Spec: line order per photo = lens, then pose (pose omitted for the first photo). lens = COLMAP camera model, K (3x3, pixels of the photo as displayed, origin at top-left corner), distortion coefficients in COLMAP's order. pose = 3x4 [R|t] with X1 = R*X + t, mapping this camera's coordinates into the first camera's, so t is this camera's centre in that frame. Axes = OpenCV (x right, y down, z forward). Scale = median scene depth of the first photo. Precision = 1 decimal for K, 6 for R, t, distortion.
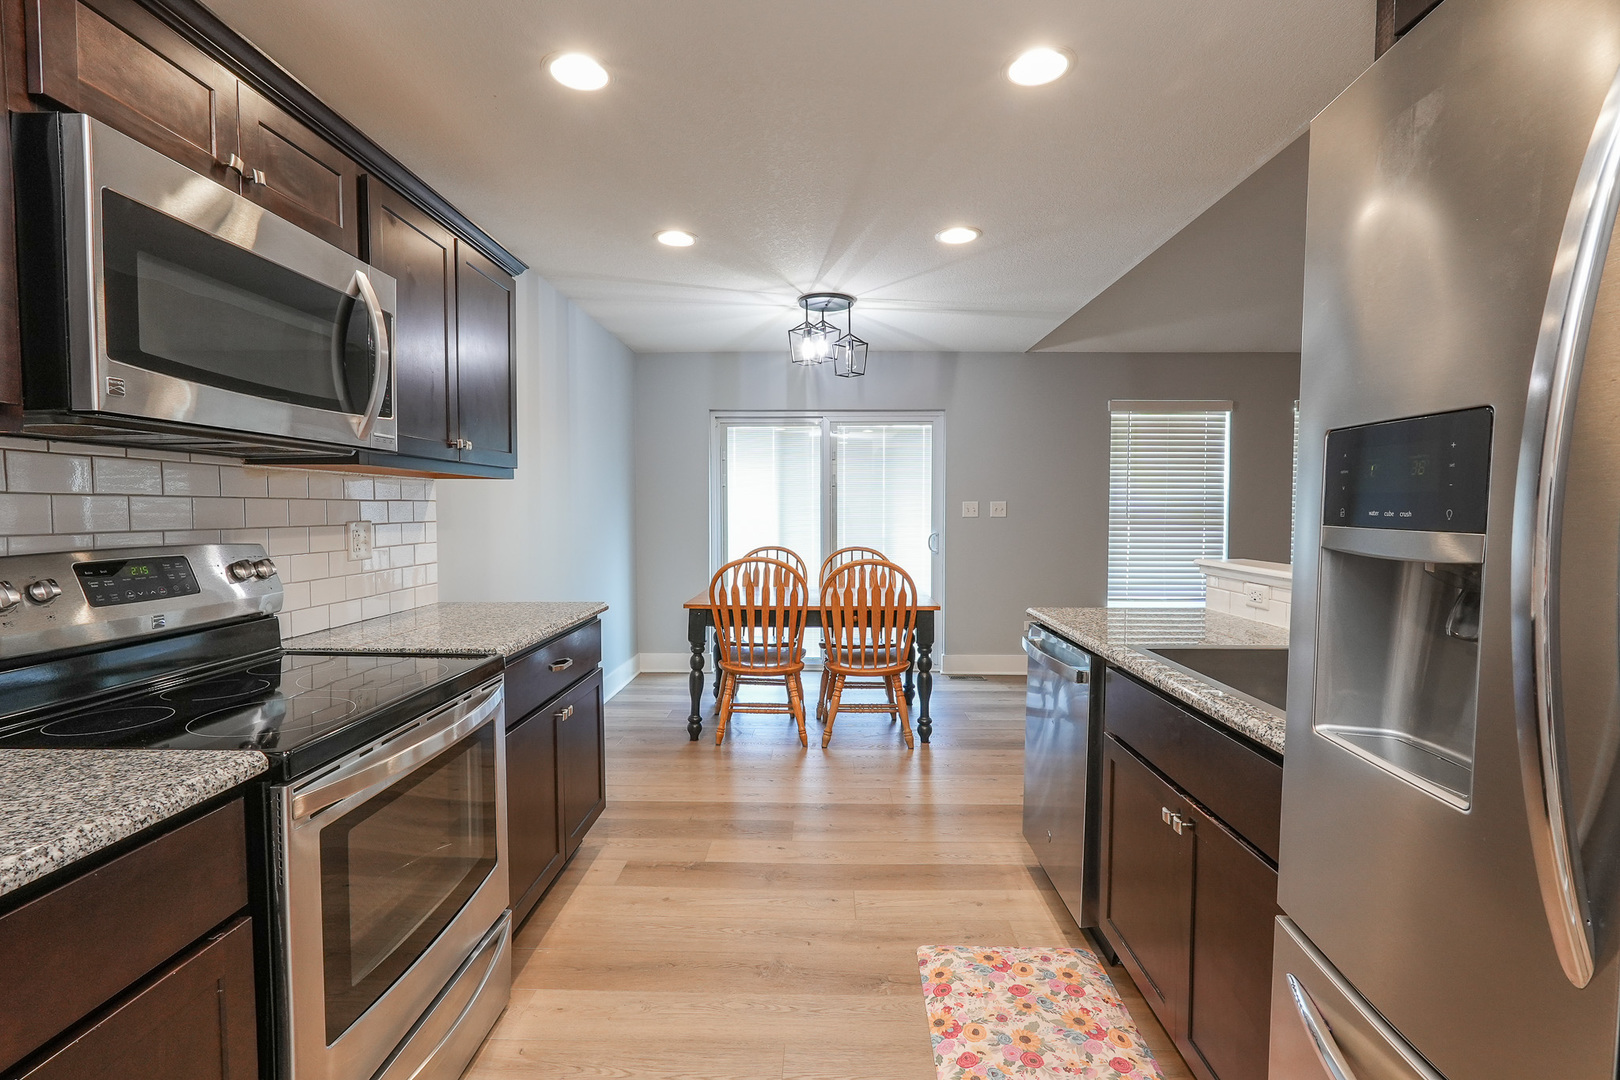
lens RADIAL K [[739.6, 0, 809.2], [0, 739.6, 540.4], [0, 0, 1]] dist [-0.017374, 0.009280]
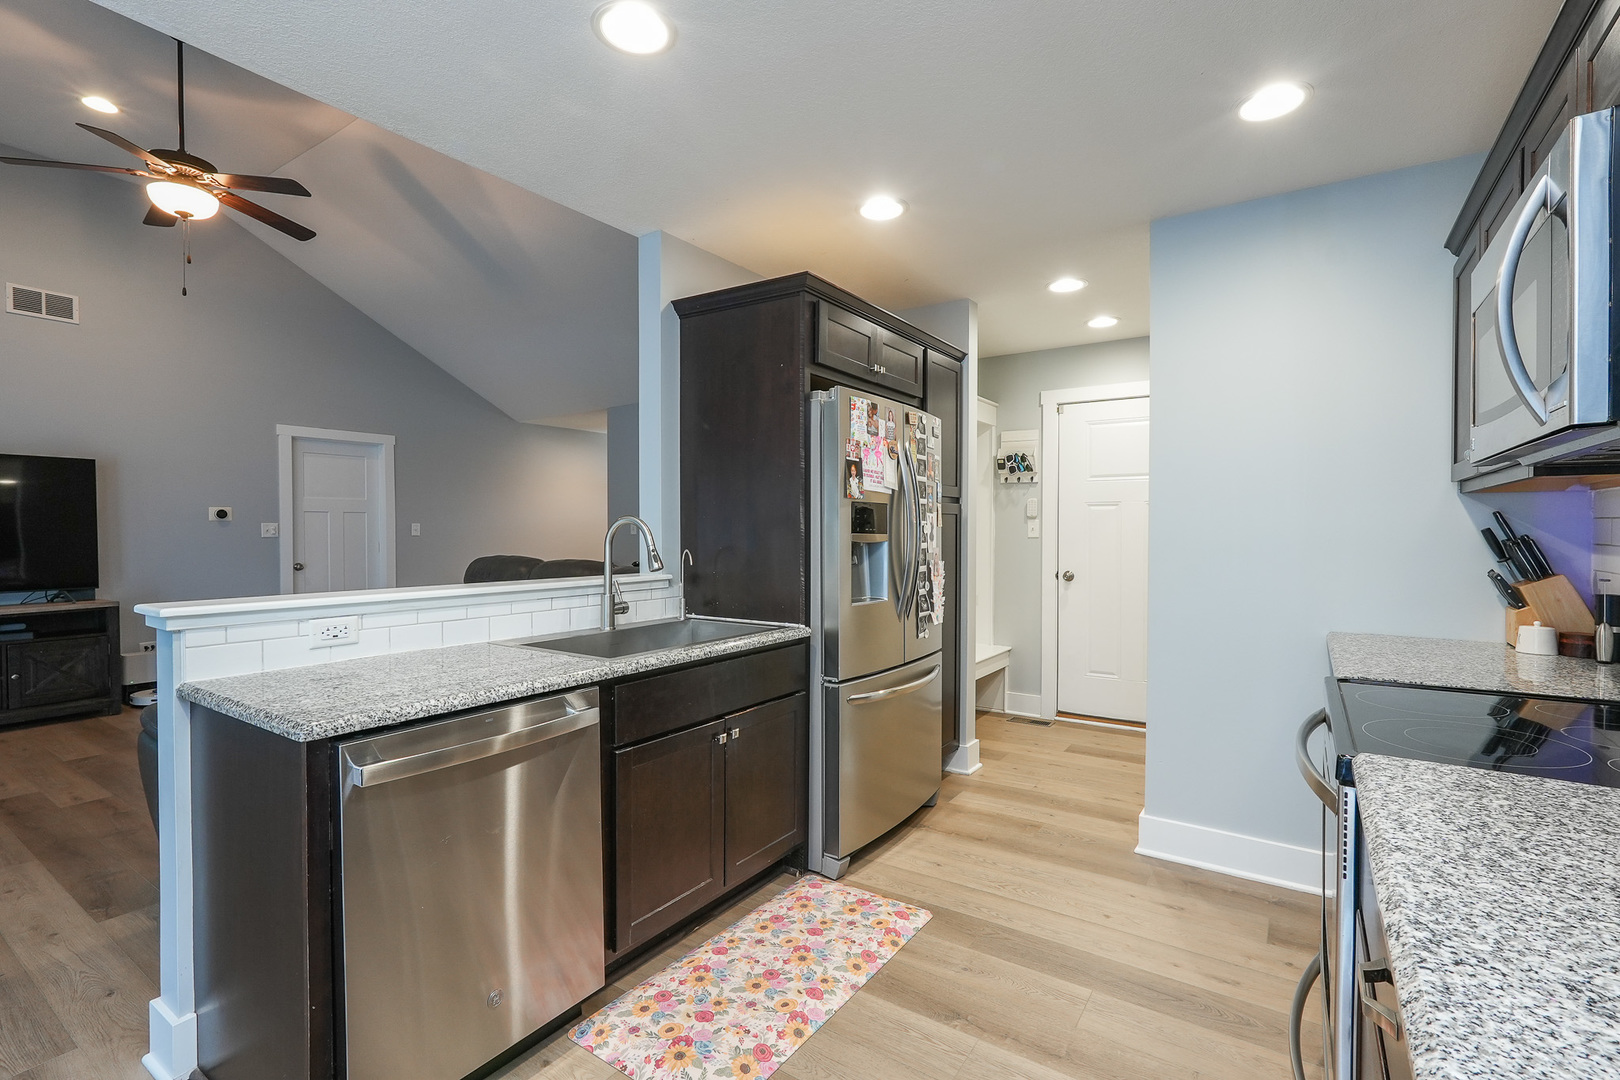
lens RADIAL K [[739.6, 0, 808.1], [0, 739.6, 540.9], [0, 0, 1]] dist [-0.017374, 0.009280]
pose [[-0.840724, -0.009006, 0.541389, -0.254270], [0.022744, 0.998392, 0.051928, -0.050623], [-0.540986, 0.055971, -0.839167, 1.213755]]
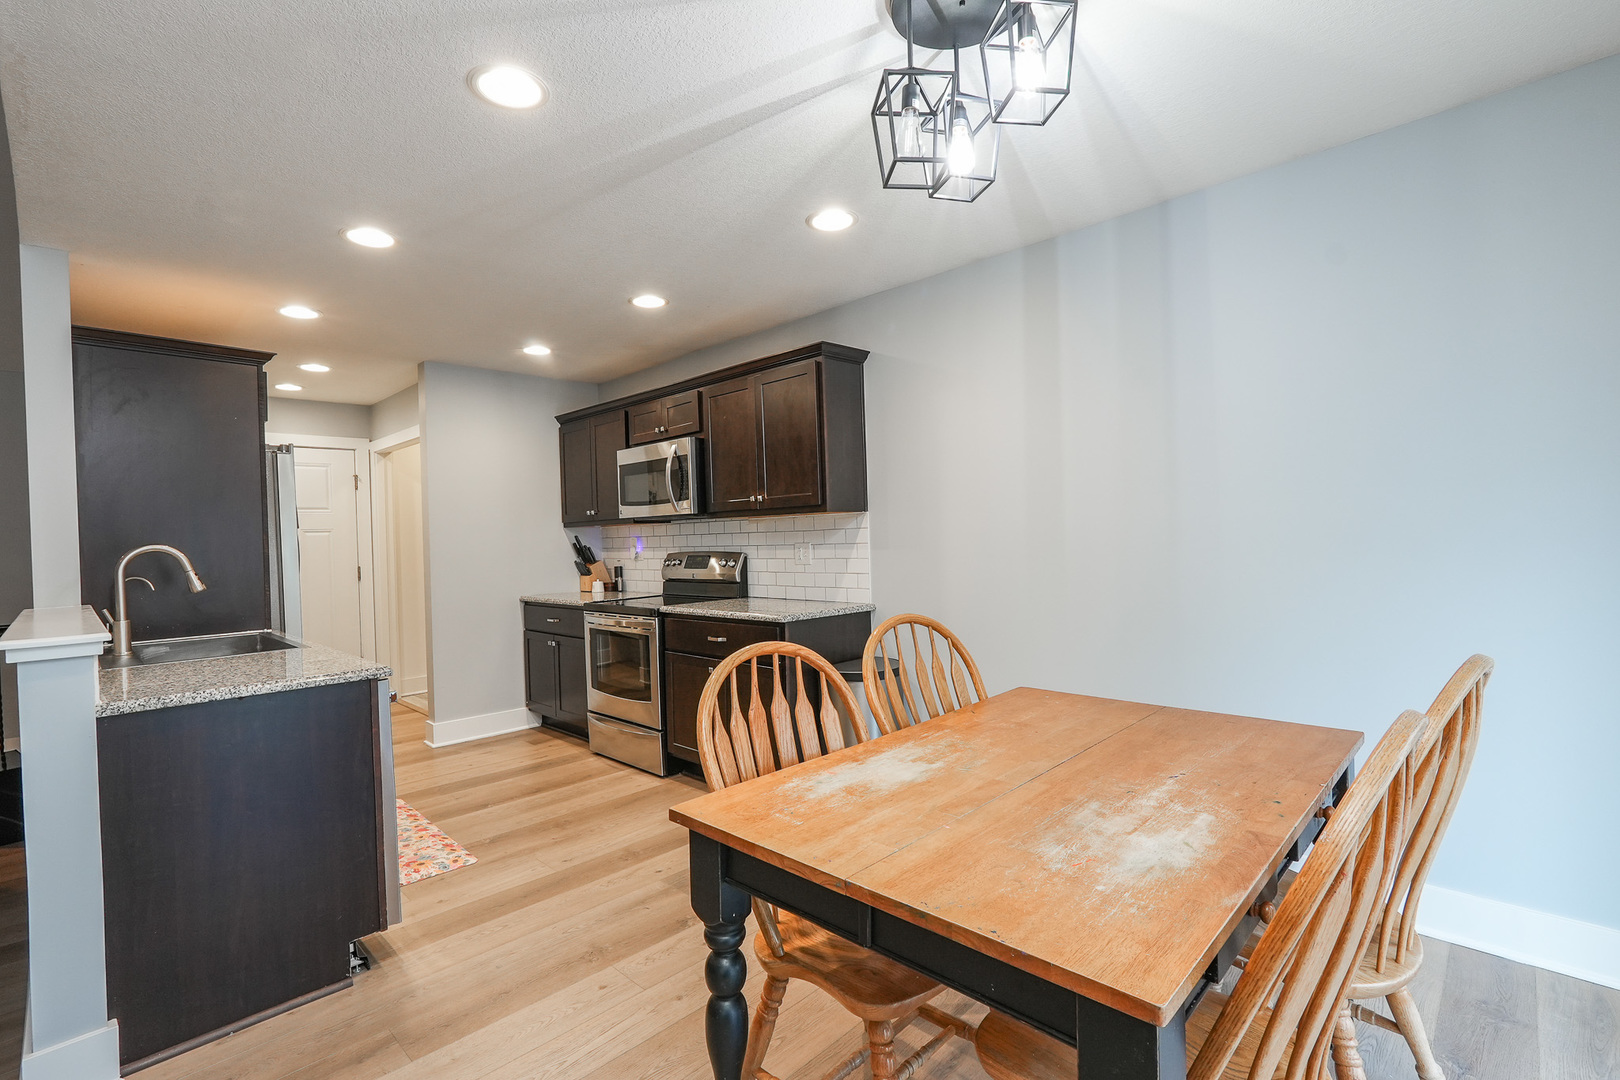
lens RADIAL K [[739.6, 0, 808.1], [0, 739.6, 541.5], [0, 0, 1]] dist [-0.017374, 0.009280]
pose [[-0.681395, 0.026327, -0.731442, 0.573561], [-0.000987, 0.999319, 0.036889, -0.080954], [0.731915, 0.025858, -0.680905, 1.894023]]
